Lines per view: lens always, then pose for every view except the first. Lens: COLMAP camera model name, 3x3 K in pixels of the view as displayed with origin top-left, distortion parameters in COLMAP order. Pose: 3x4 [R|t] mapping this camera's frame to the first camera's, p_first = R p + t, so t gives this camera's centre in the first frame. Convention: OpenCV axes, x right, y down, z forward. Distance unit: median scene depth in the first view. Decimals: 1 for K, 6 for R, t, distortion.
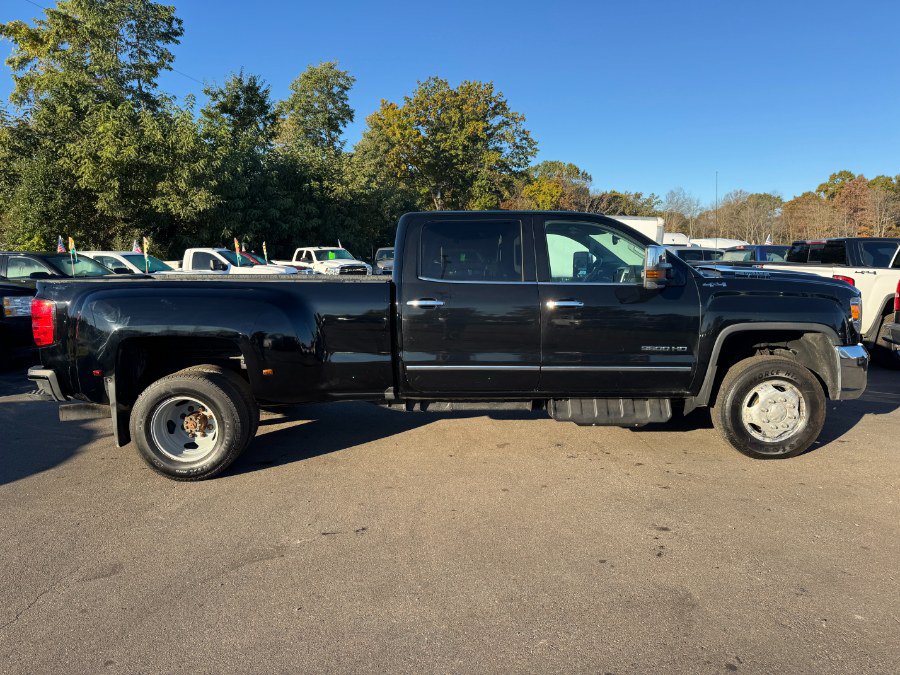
lens RADIAL K [[627.4, 0, 448.6], [0, 627.4, 337.0], [0, 0, 1]] dist [0.029626, -0.036364]
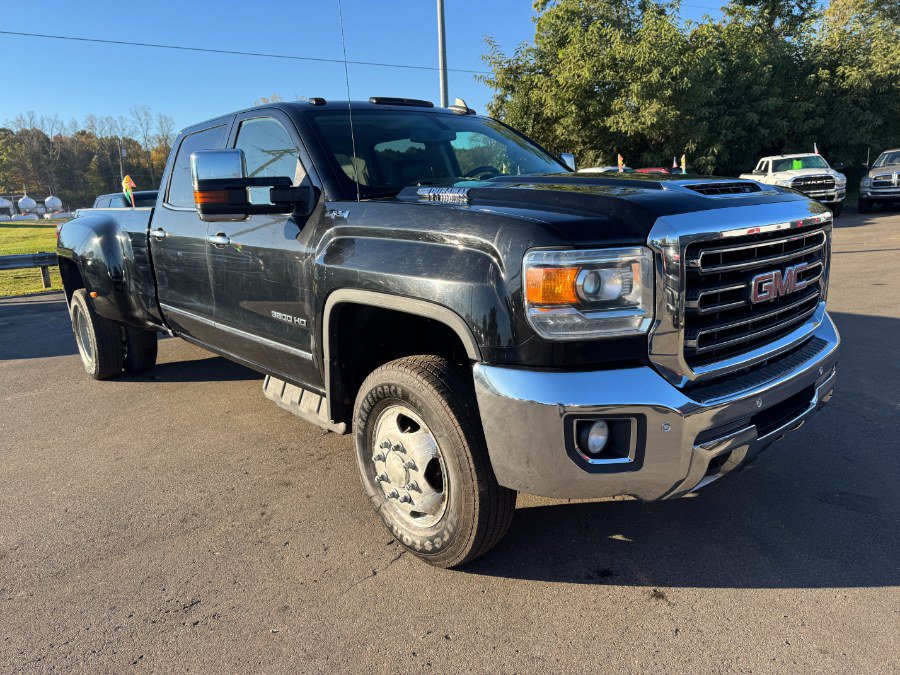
lens RADIAL K [[630.2, 0, 452.3], [0, 630.2, 340.0], [0, 0, 1]] dist [0.005703, -0.005964]
pose [[0.658474, 0.144145, -0.738670, 0.132185], [-0.045492, 0.987316, 0.152113, -0.009027], [0.751227, -0.066559, 0.656680, 0.103590]]
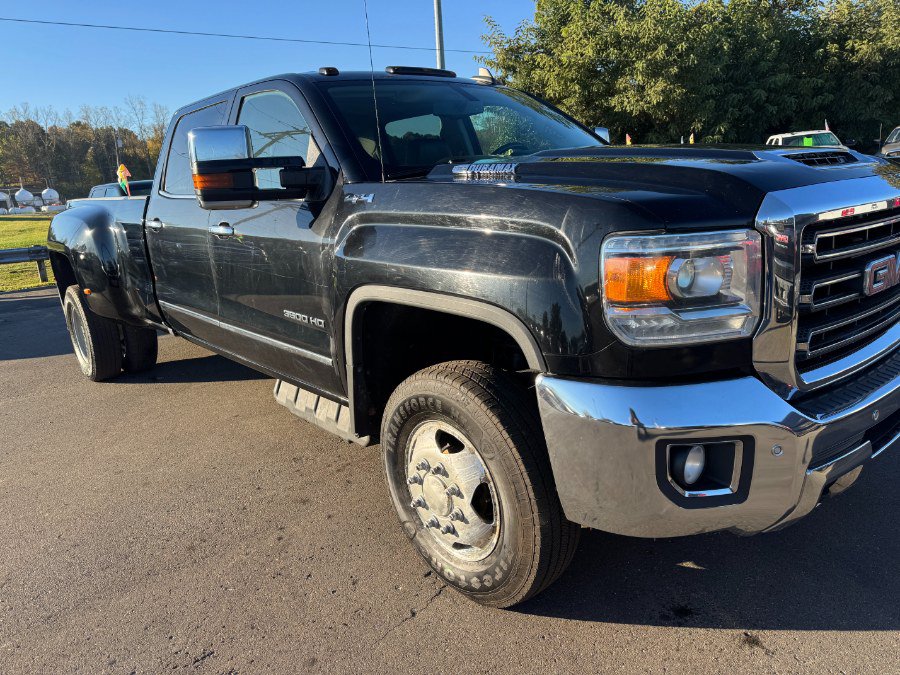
lens RADIAL K [[631.6, 0, 451.3], [0, 631.6, 340.9], [0, 0, 1]] dist [-0.000790, 0.001416]
pose [[0.658404, 0.150143, -0.737538, 0.121682], [-0.028337, 0.984152, 0.175050, -0.008957], [0.752131, -0.094354, 0.652224, 0.107057]]
